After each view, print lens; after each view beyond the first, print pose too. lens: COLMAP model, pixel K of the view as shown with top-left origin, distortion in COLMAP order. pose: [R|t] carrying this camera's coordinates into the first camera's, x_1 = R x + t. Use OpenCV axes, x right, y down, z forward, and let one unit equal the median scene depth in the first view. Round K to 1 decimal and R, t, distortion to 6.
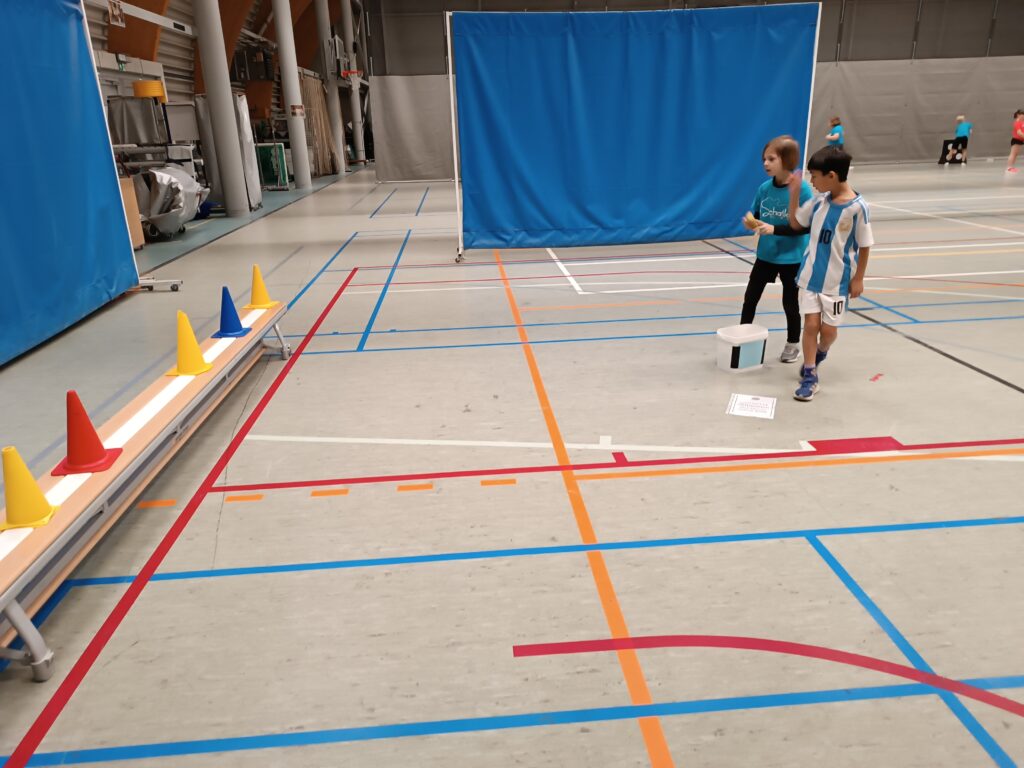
lens RADIAL K [[728.6, 0, 510.6], [0, 728.6, 383.4], [0, 0, 1]] dist [0.001277, 0.001263]
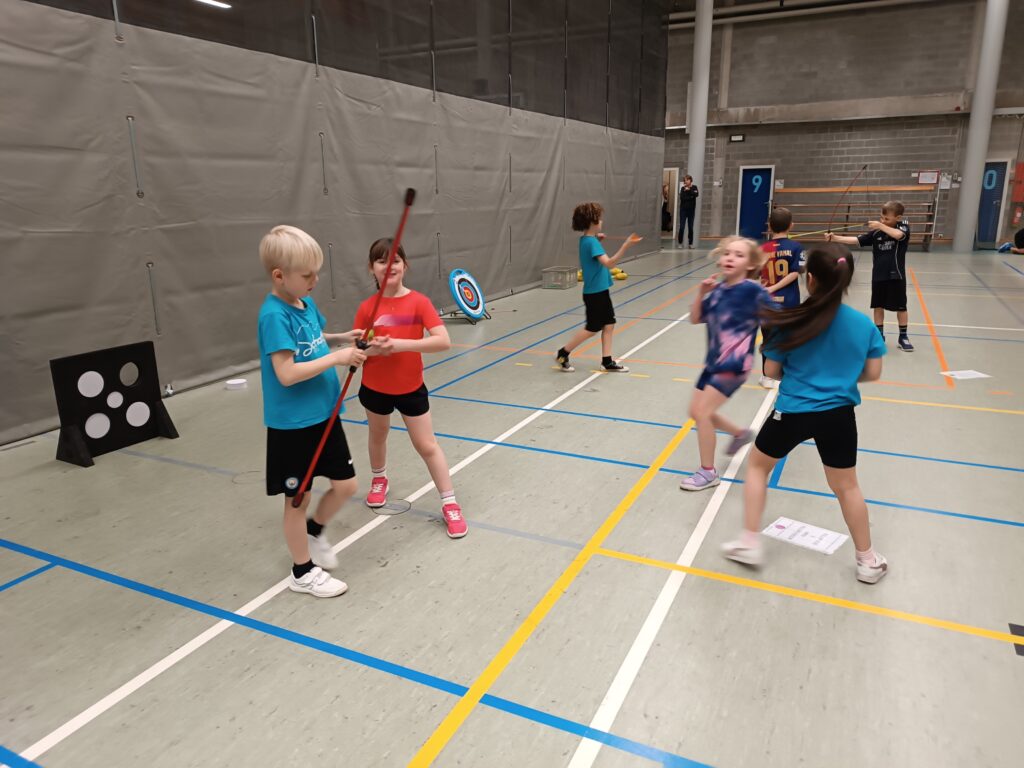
lens RADIAL K [[728.6, 0, 509.9], [0, 728.6, 385.5], [0, 0, 1]] dist [0.001277, 0.001263]
pose [[0.505295, -0.193612, 0.840947, 0.480812], [0.290194, 0.955876, 0.045705, -0.296366], [-0.812690, 0.220943, 0.539184, 0.776448]]
